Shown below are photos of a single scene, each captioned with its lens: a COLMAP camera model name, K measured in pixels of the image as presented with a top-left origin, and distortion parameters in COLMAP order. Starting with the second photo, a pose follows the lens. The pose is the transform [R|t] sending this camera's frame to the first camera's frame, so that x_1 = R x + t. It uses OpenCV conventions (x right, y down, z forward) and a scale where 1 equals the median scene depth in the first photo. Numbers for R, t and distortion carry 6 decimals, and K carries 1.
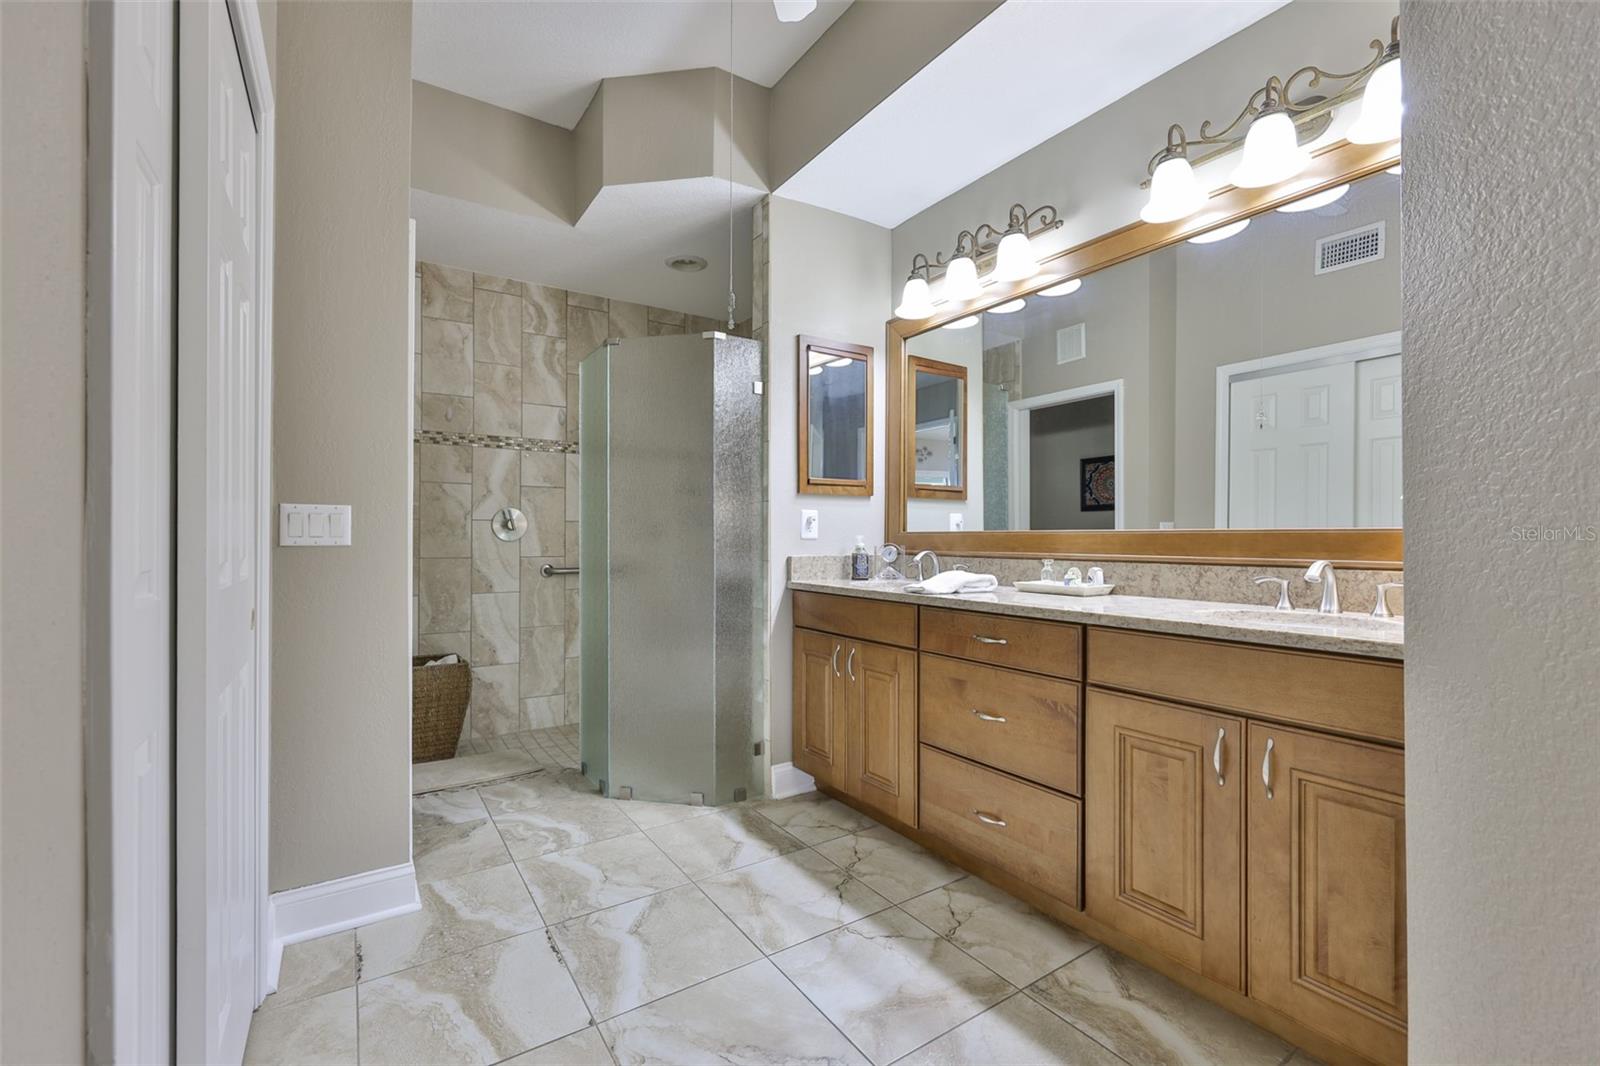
lens RADIAL K [[674.6, 0, 792.3], [0, 674.6, 535.2], [0, 0, 1]] dist [-0.000366, -0.000058]
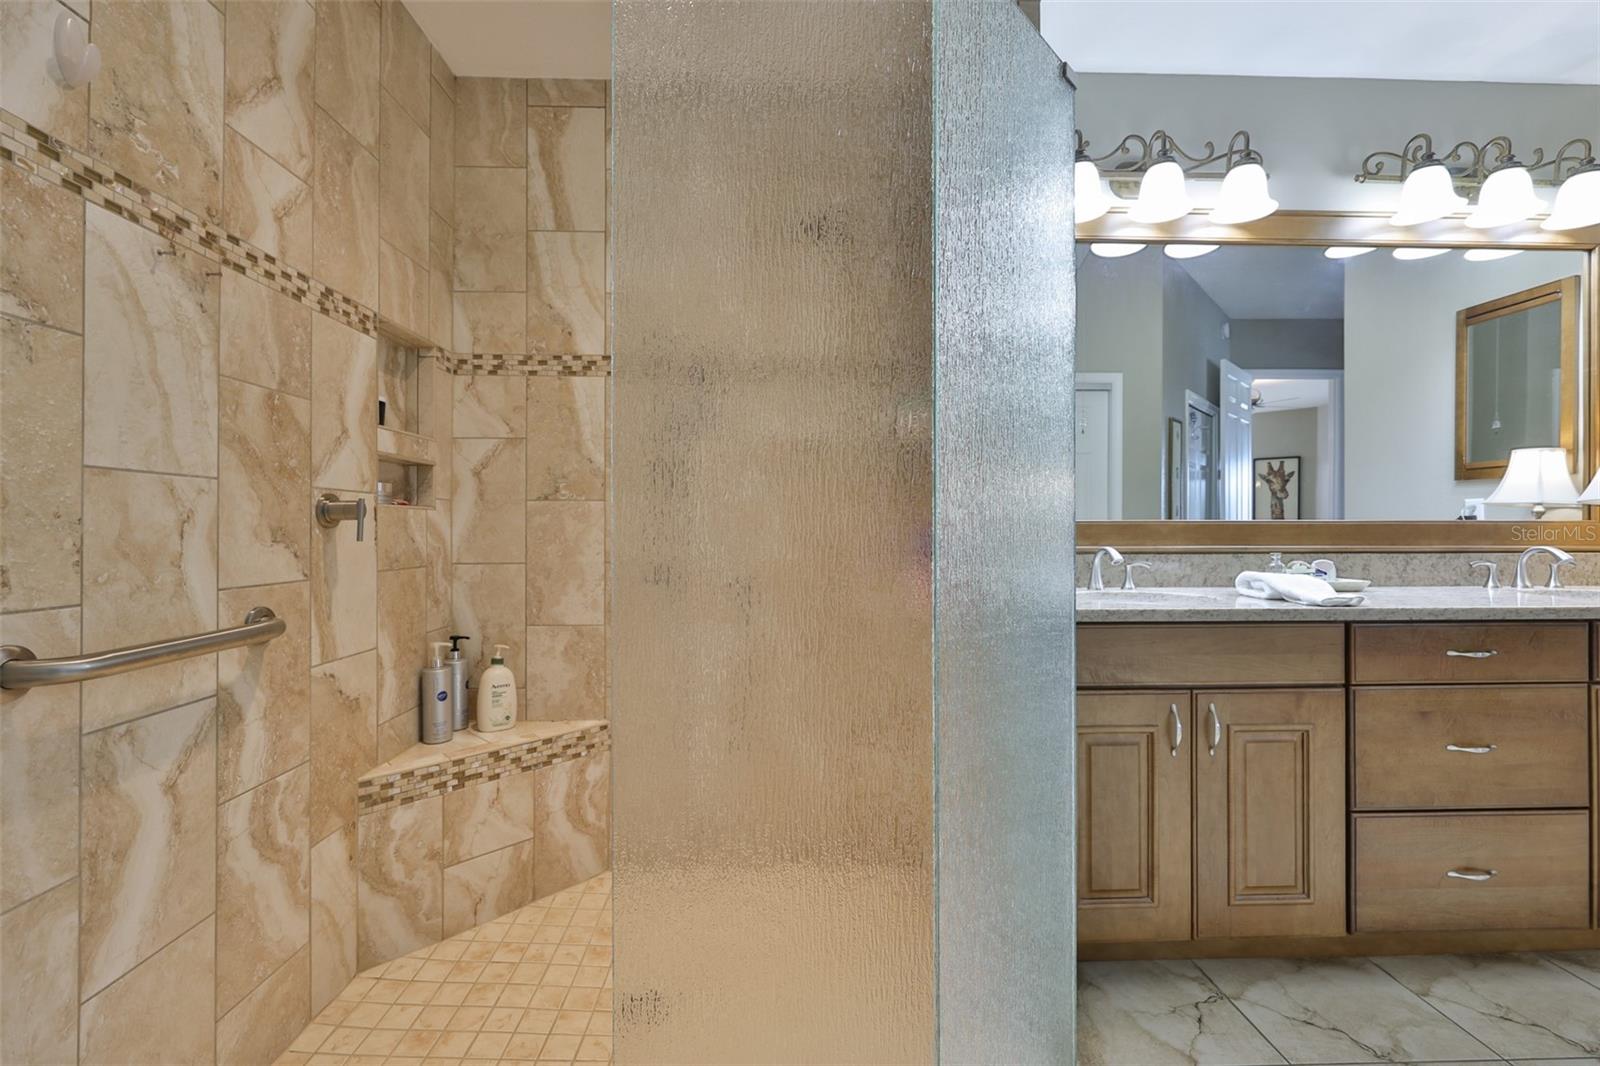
lens RADIAL K [[678.7, 0, 797.7], [0, 678.7, 526.7], [0, 0, 1]] dist [-0.001366, 0.000146]
pose [[0.520689, 0.001832, 0.853745, -0.744006], [-0.001066, 0.999998, -0.001495, 0.003743], [-0.853746, -0.000131, 0.520690, 1.141128]]
